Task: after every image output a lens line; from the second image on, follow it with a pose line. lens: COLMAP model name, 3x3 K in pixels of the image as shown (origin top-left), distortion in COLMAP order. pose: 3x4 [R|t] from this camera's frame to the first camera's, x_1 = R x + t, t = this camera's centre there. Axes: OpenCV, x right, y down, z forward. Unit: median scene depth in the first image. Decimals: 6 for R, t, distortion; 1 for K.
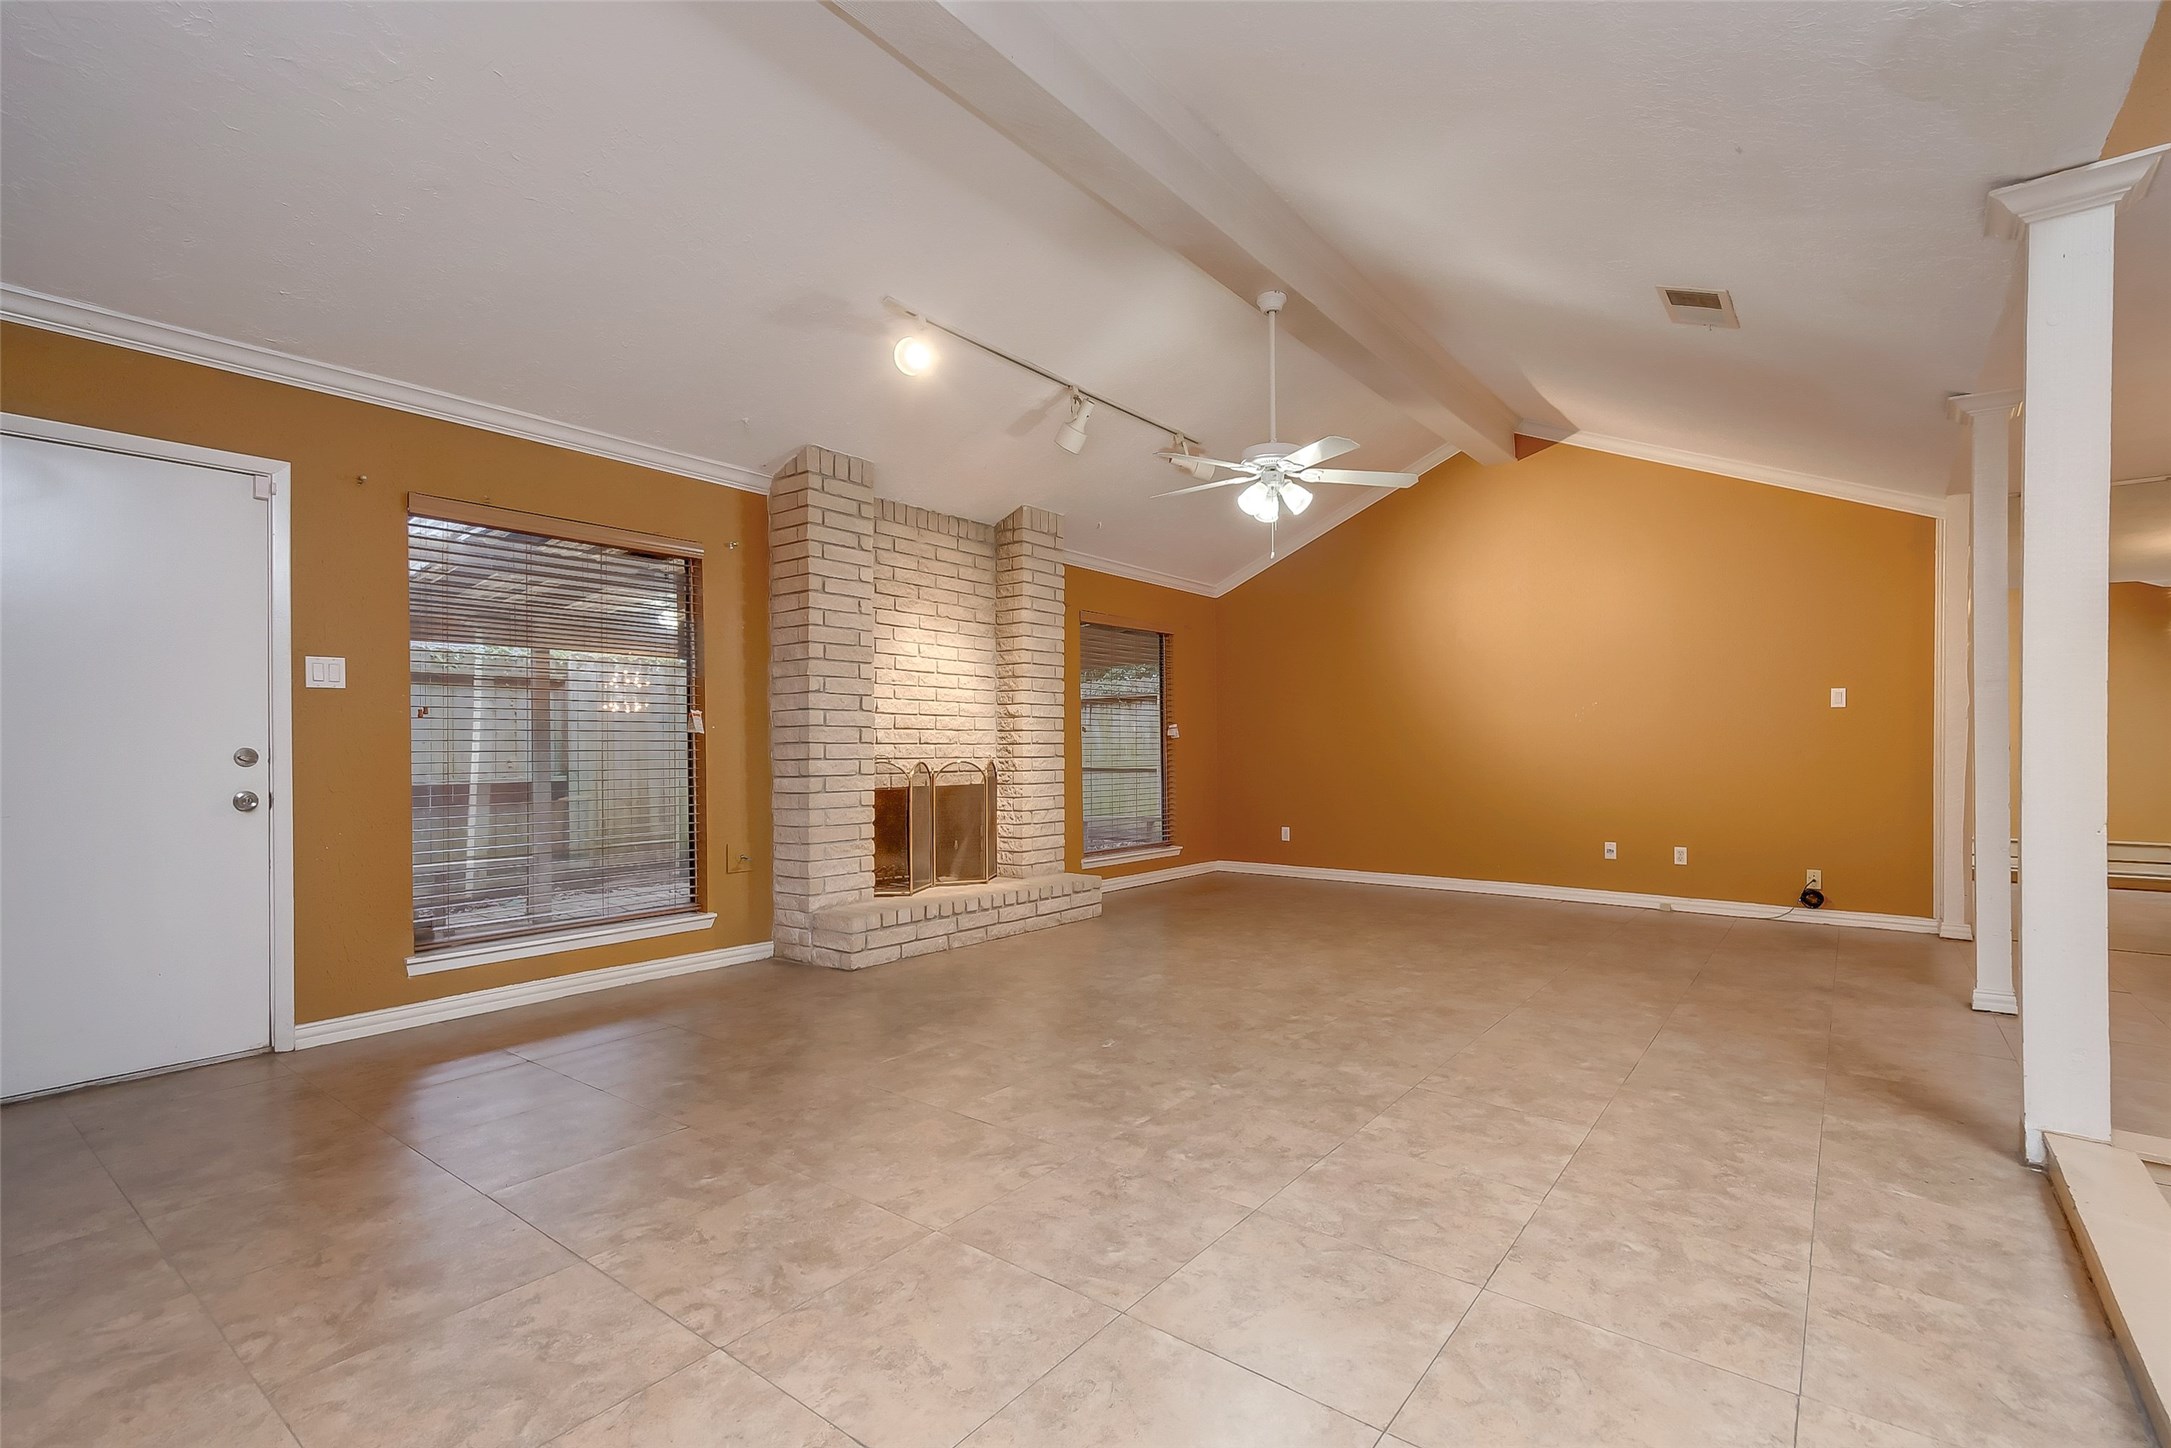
lens RADIAL K [[976.0, 0, 1108.3], [0, 976.0, 737.5], [0, 0, 1]] dist [0.015769, -0.000887]
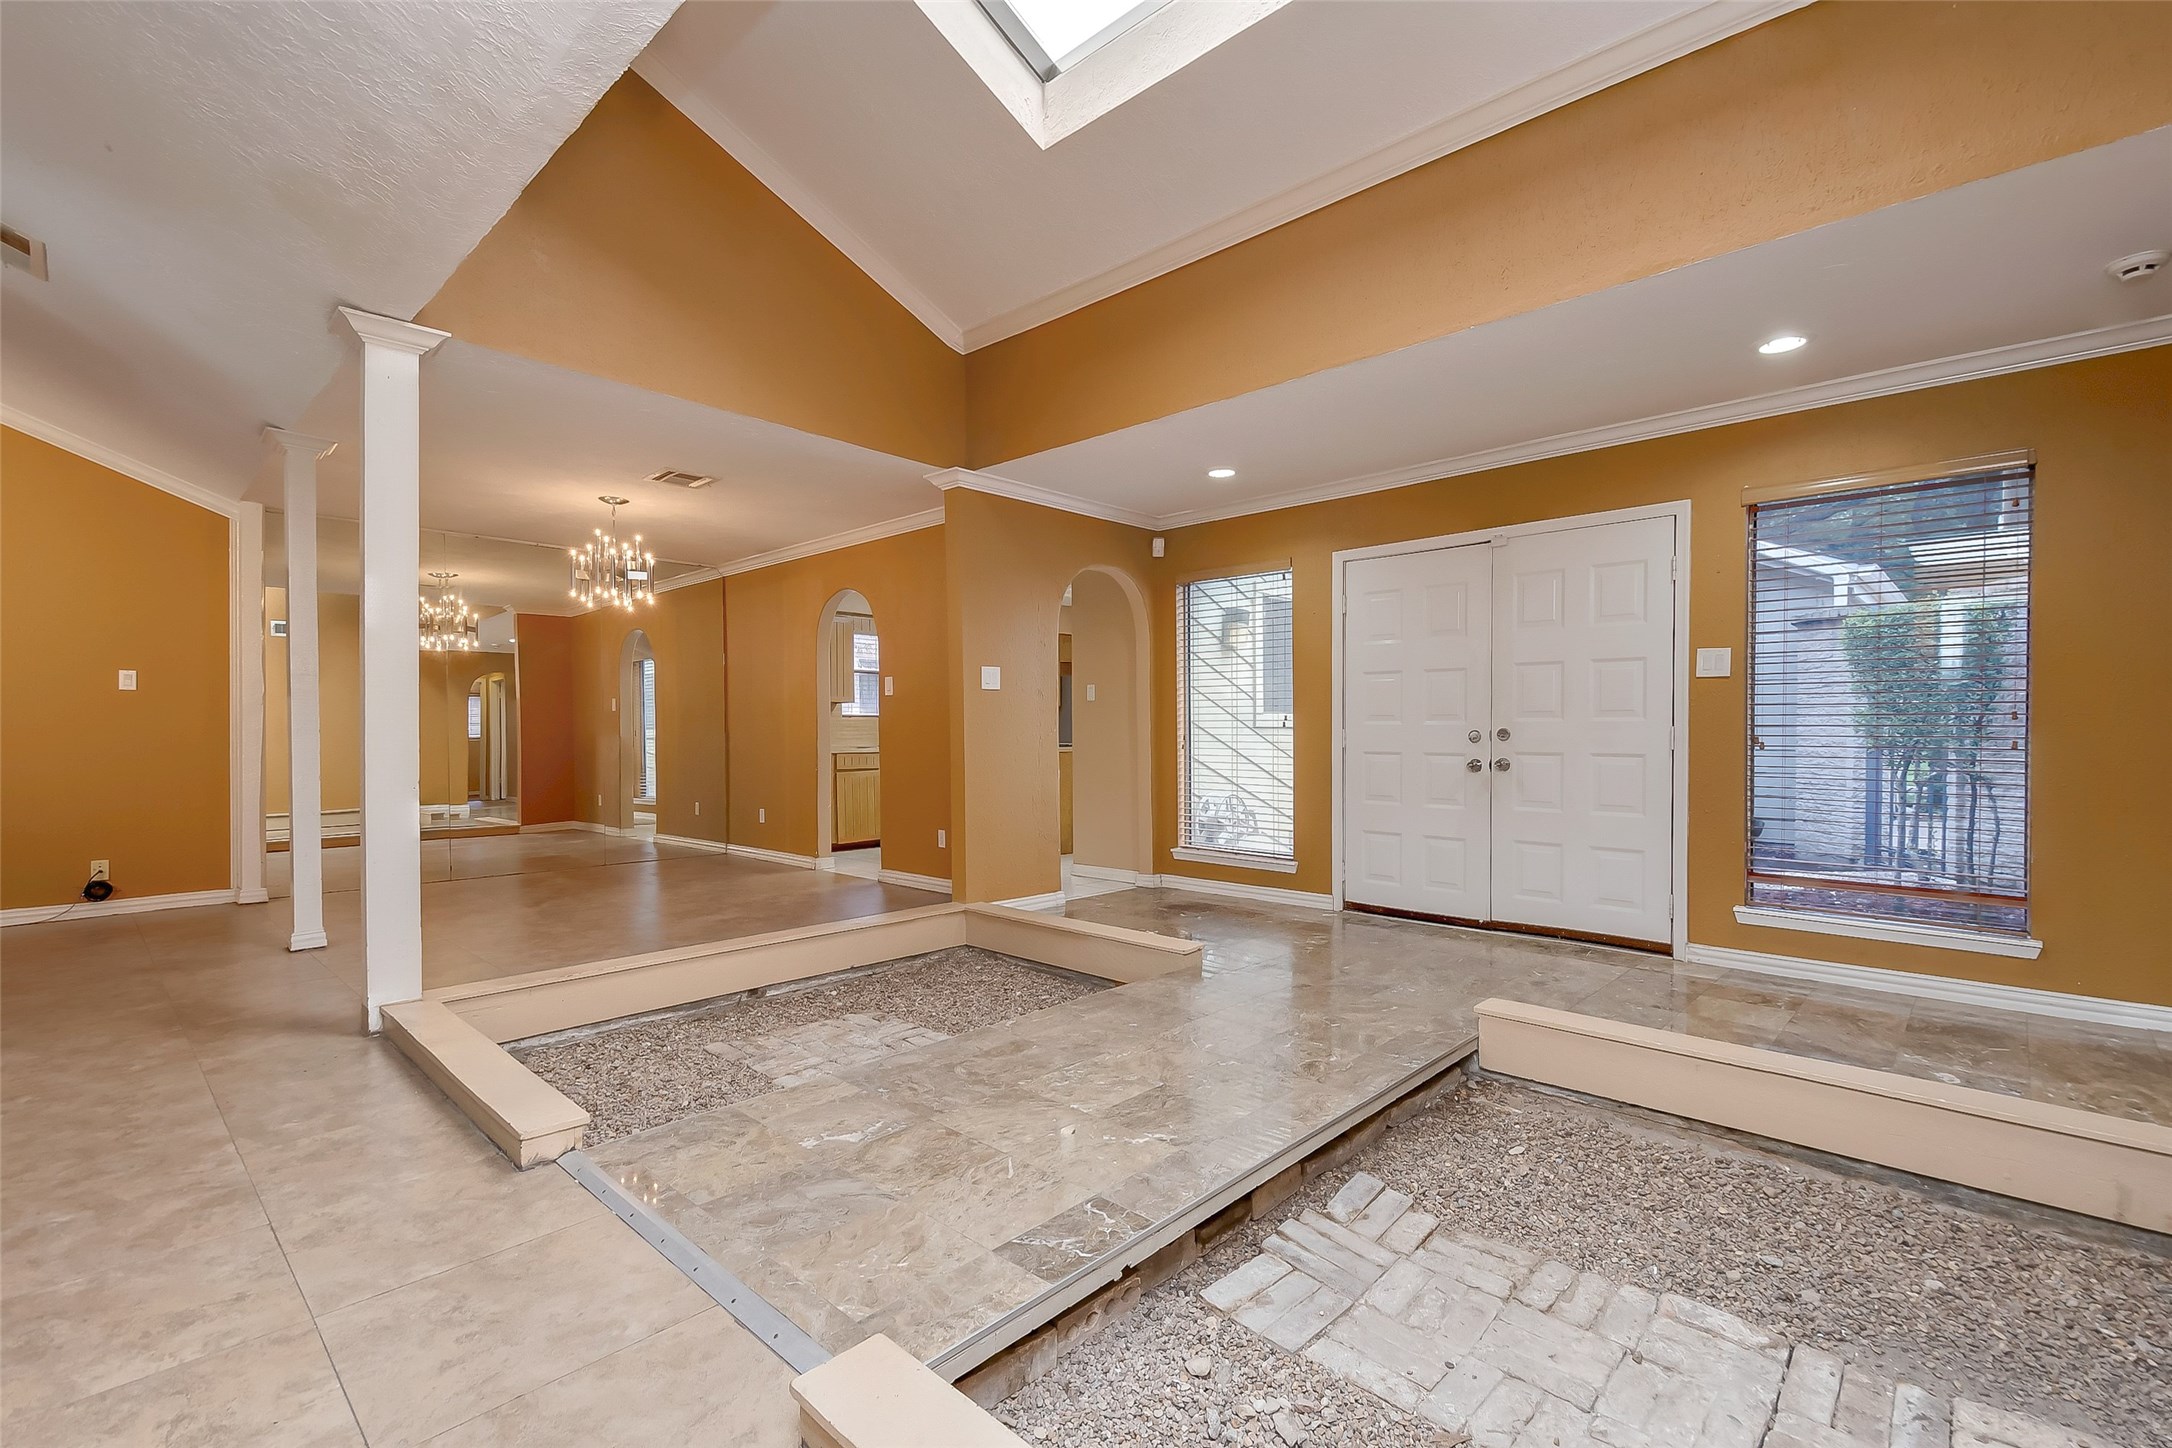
lens RADIAL K [[963.1, 0, 1115.9], [0, 963.1, 735.2], [0, 0, 1]] dist [0.017918, -0.000388]
pose [[0.093596, -0.005752, 0.995594, -0.150238], [-0.008450, 0.999943, 0.006571, -0.001029], [-0.995574, -0.009028, 0.093542, -0.072678]]
